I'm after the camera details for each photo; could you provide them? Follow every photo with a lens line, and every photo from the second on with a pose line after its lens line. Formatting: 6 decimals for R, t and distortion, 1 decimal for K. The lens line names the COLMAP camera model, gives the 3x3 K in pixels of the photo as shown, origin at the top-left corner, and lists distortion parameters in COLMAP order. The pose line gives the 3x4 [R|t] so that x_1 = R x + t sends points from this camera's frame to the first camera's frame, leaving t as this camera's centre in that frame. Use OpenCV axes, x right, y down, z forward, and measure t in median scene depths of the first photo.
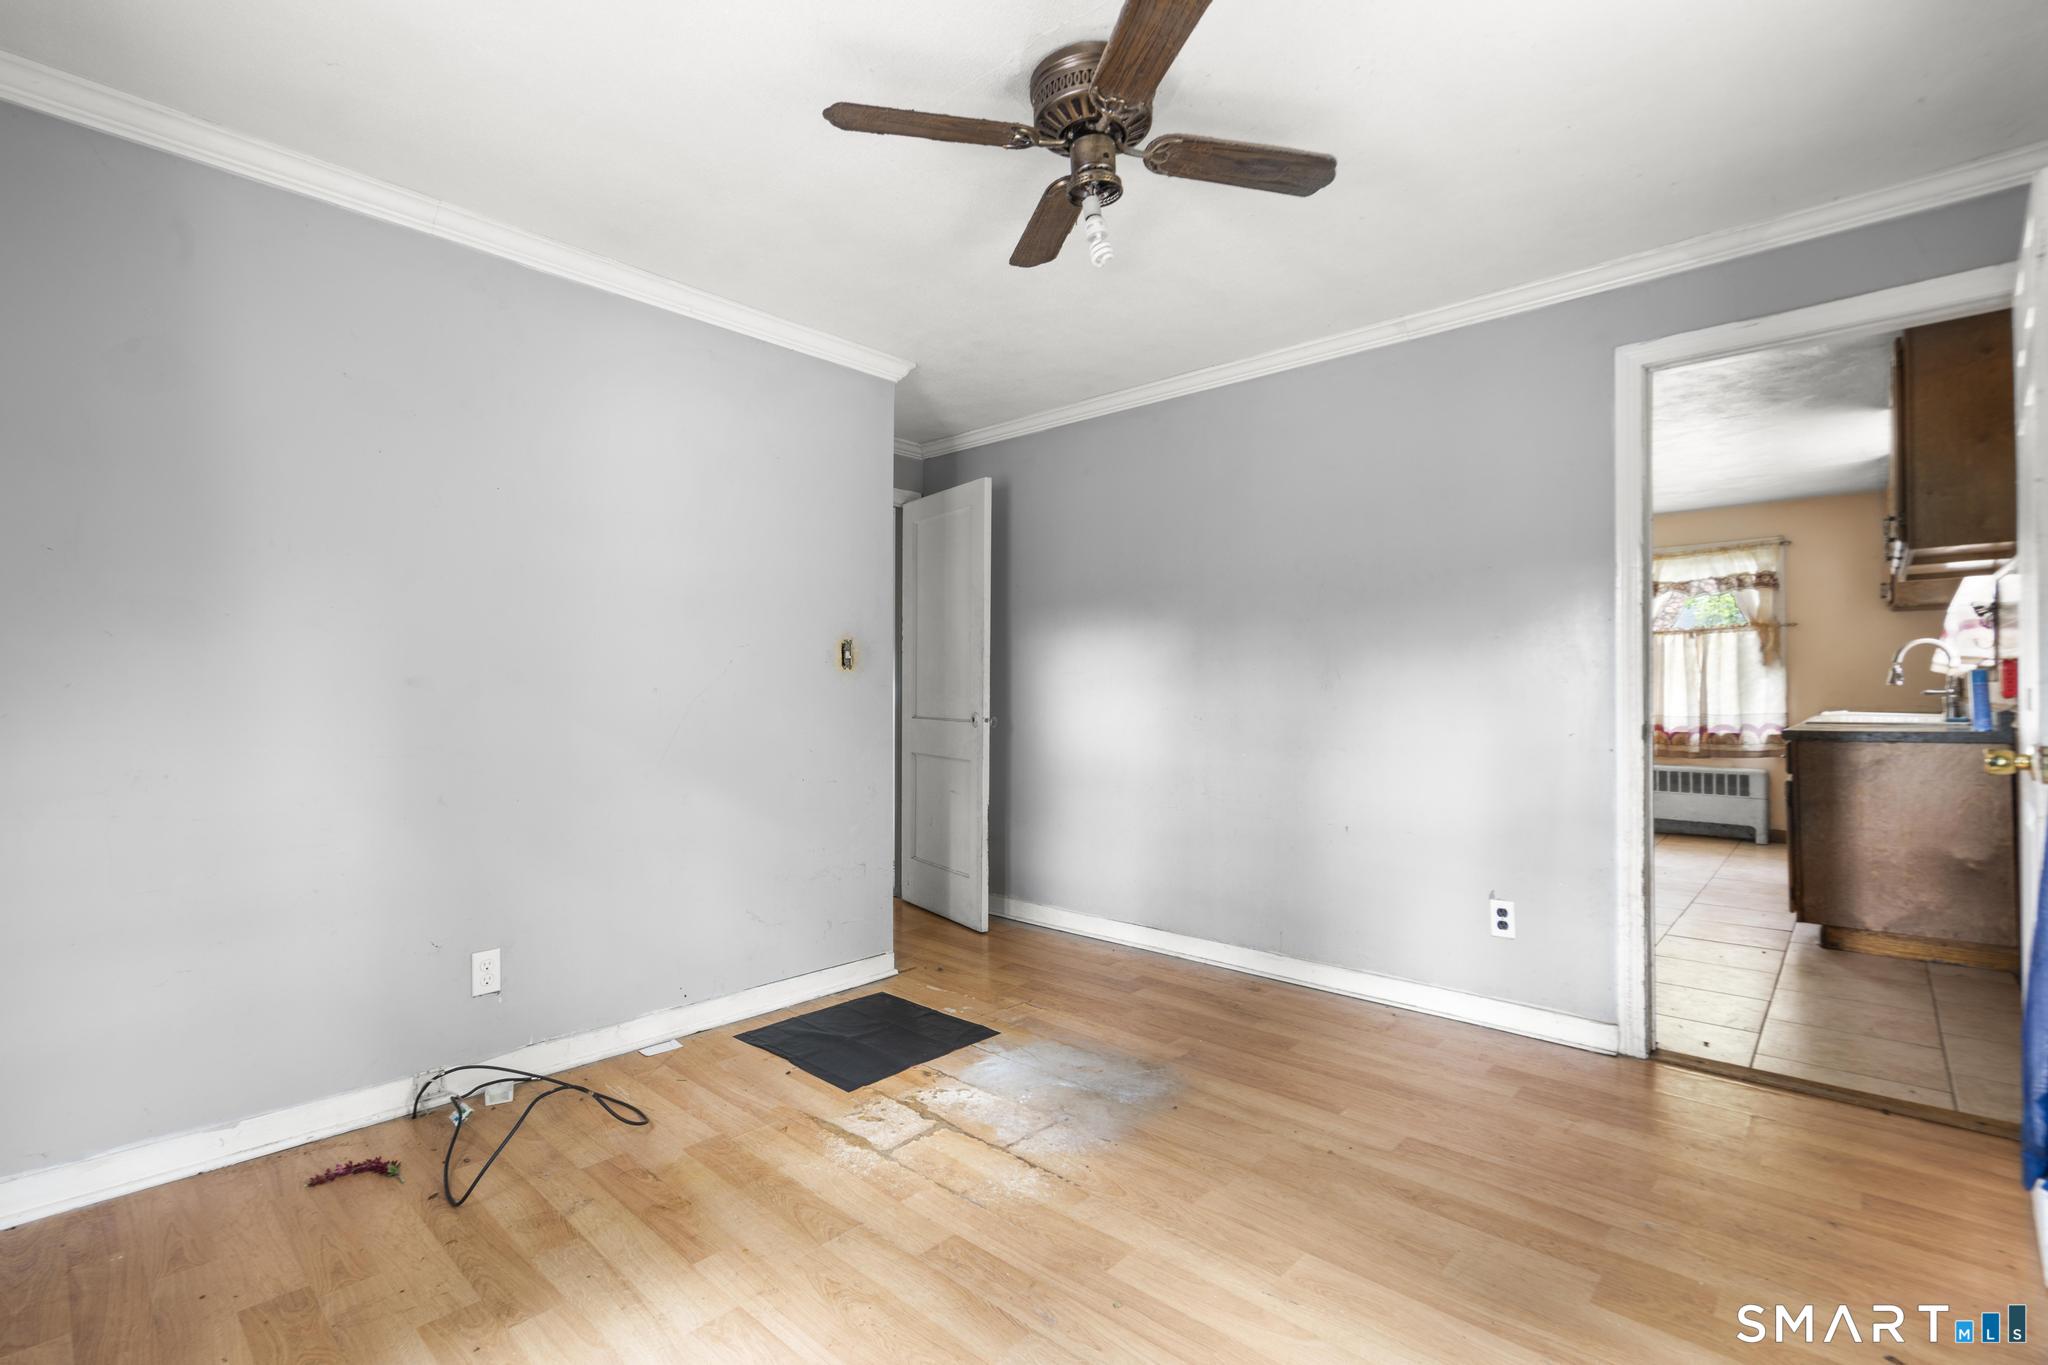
lens RADIAL K [[934.0, 0, 1013.8], [0, 934.0, 679.3], [0, 0, 1]] dist [-0.007615, 0.005002]
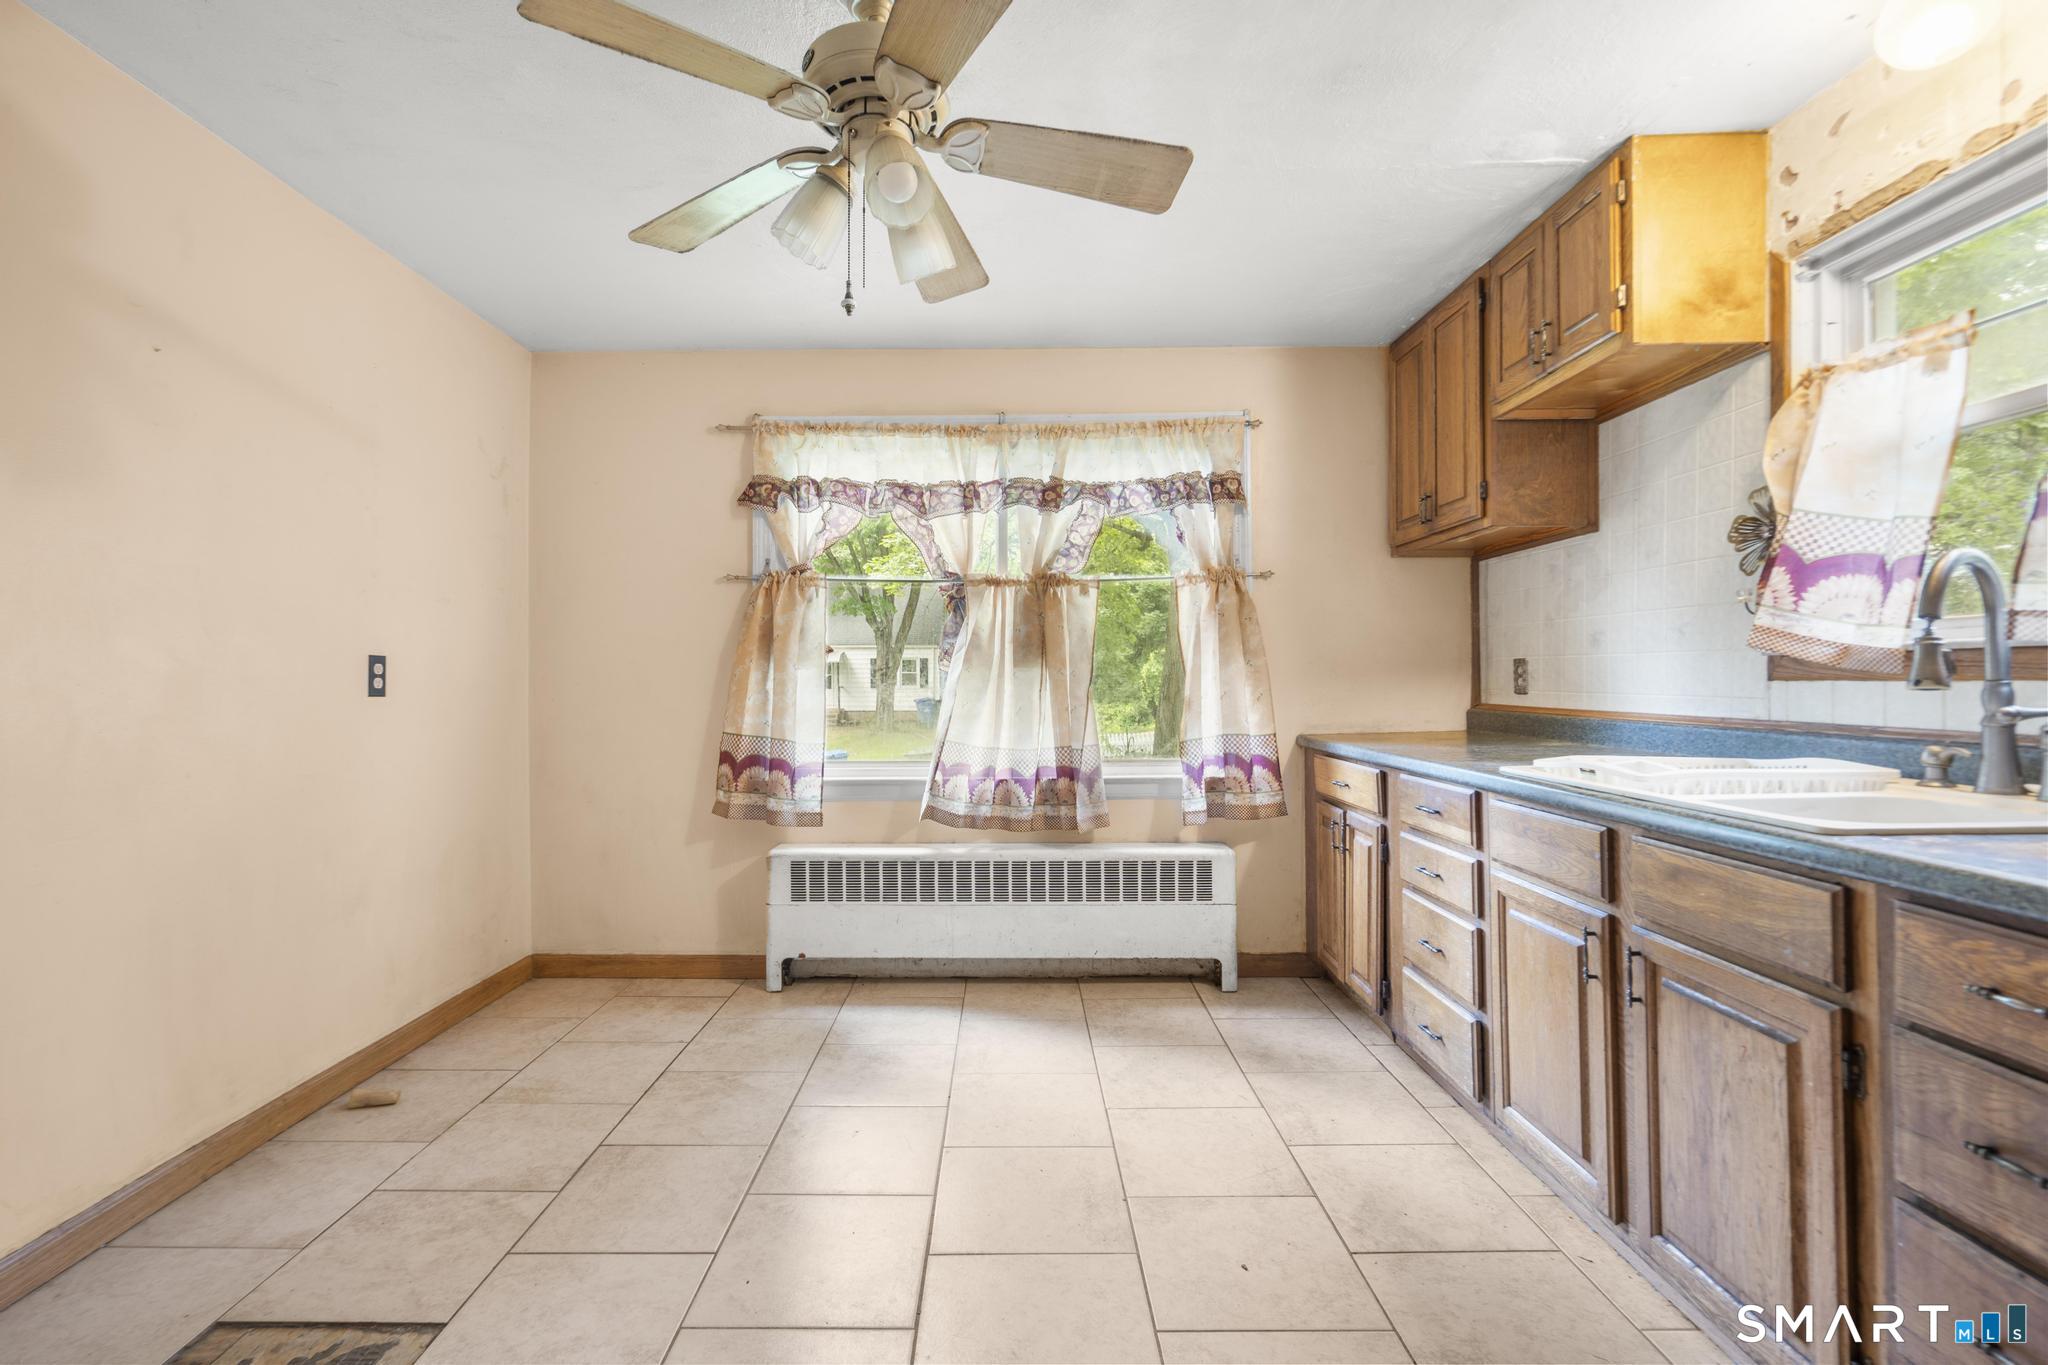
lens RADIAL K [[934.0, 0, 1006.3], [0, 934.0, 684.6], [0, 0, 1]] dist [-0.007615, 0.005002]
pose [[0.735312, -0.008451, 0.677676, 0.345343], [-0.000265, 0.999919, 0.012756, -0.001379], [-0.677728, -0.009559, 0.735250, 0.679240]]
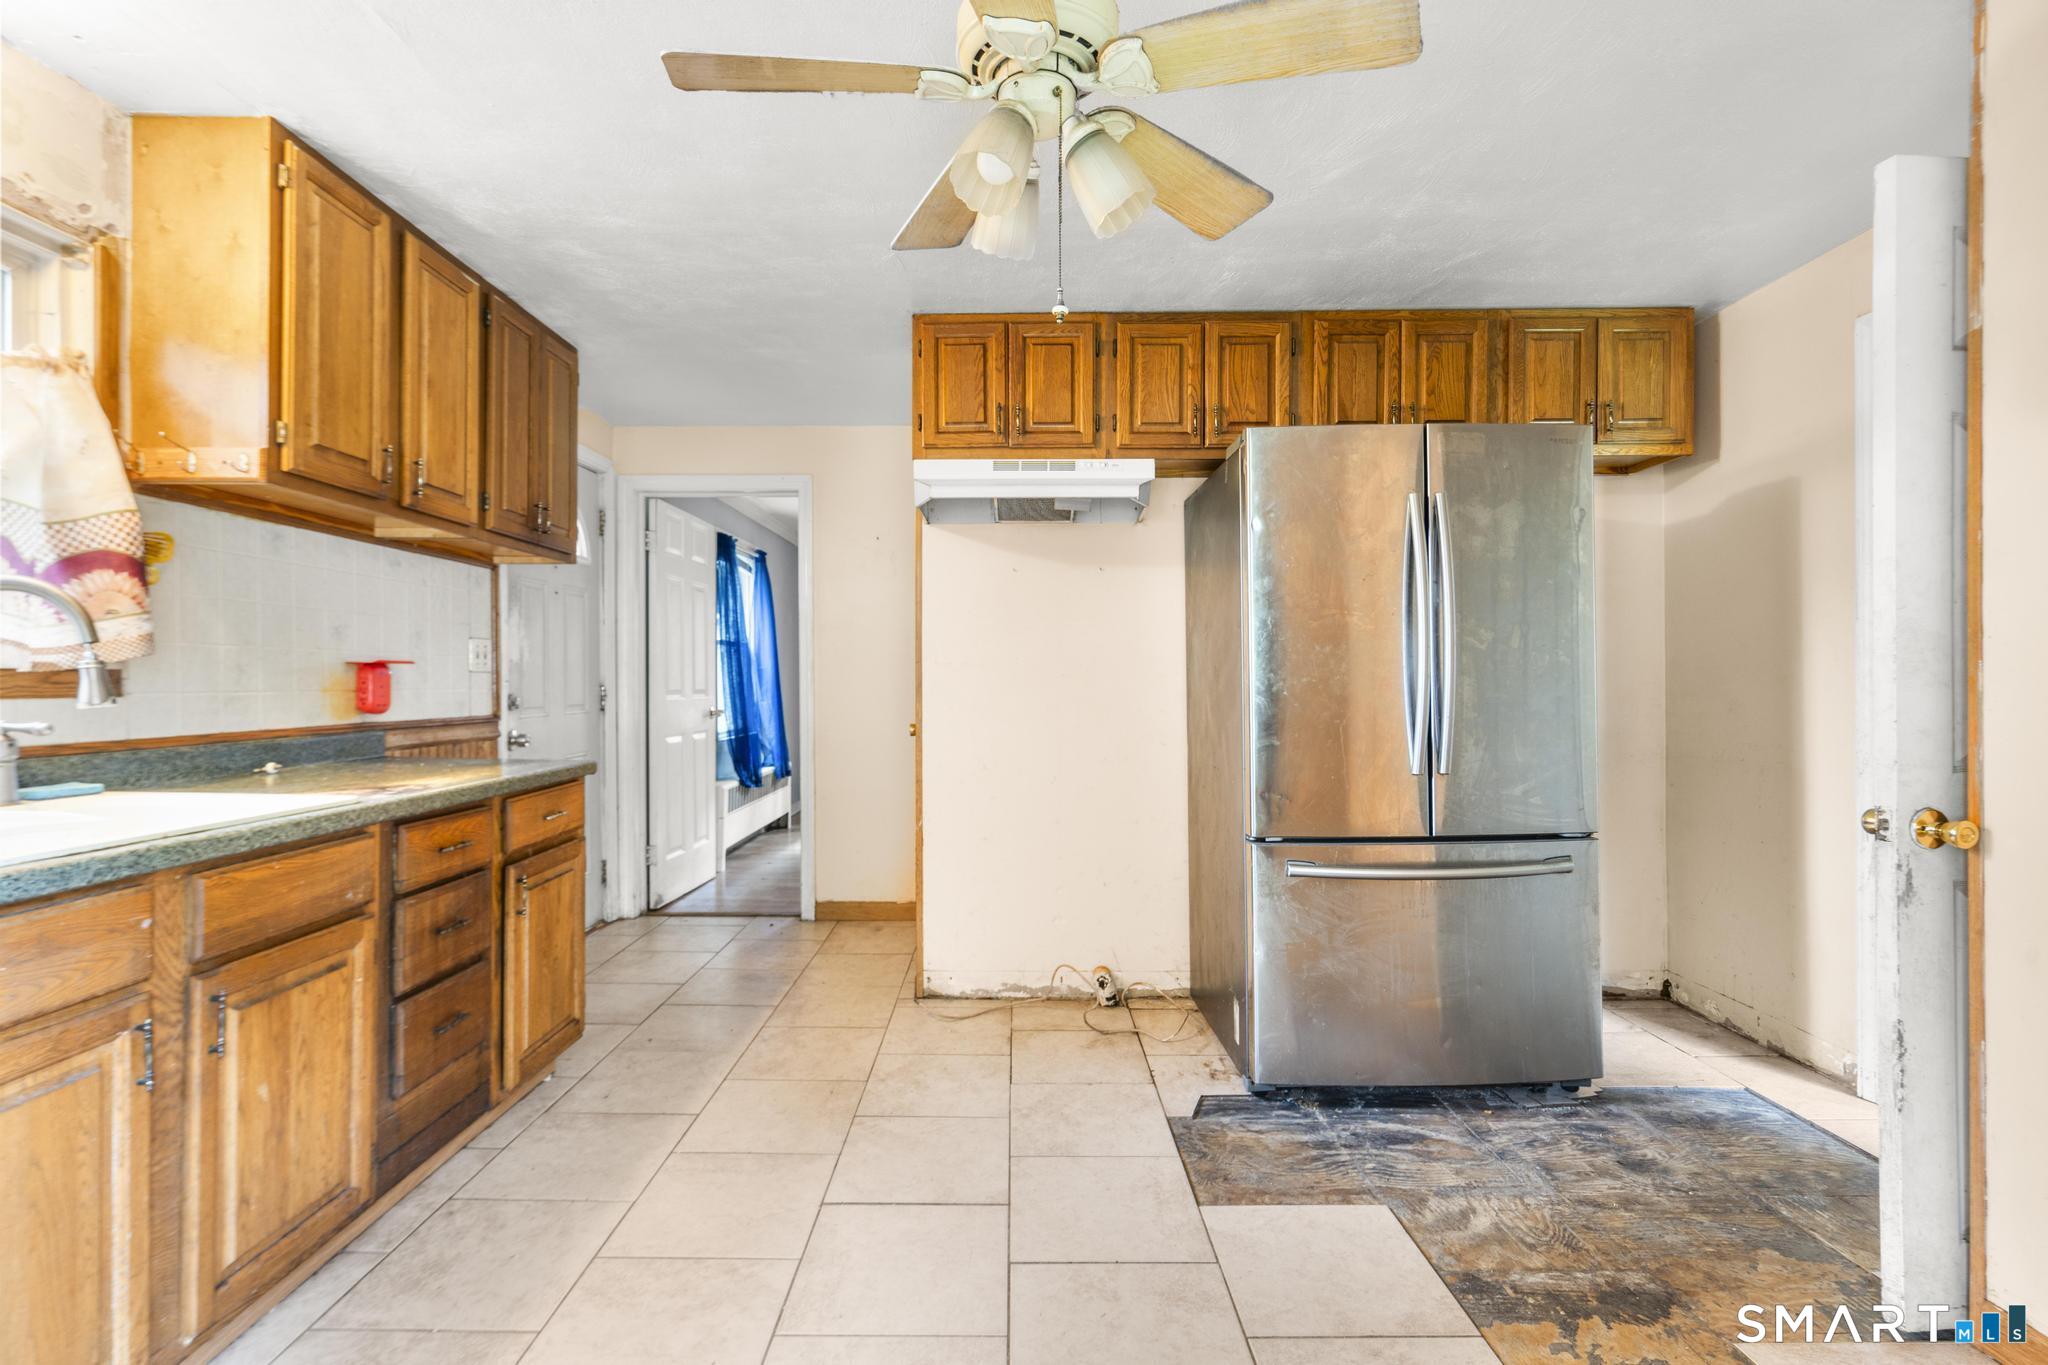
lens RADIAL K [[934.0, 0, 1012.7], [0, 934.0, 675.7], [0, 0, 1]] dist [-0.007615, 0.005002]
pose [[-0.736437, -0.001548, -0.676505, 0.641637], [0.007973, 0.999908, -0.010968, -0.000397], [0.676460, -0.013471, -0.736356, 1.041341]]
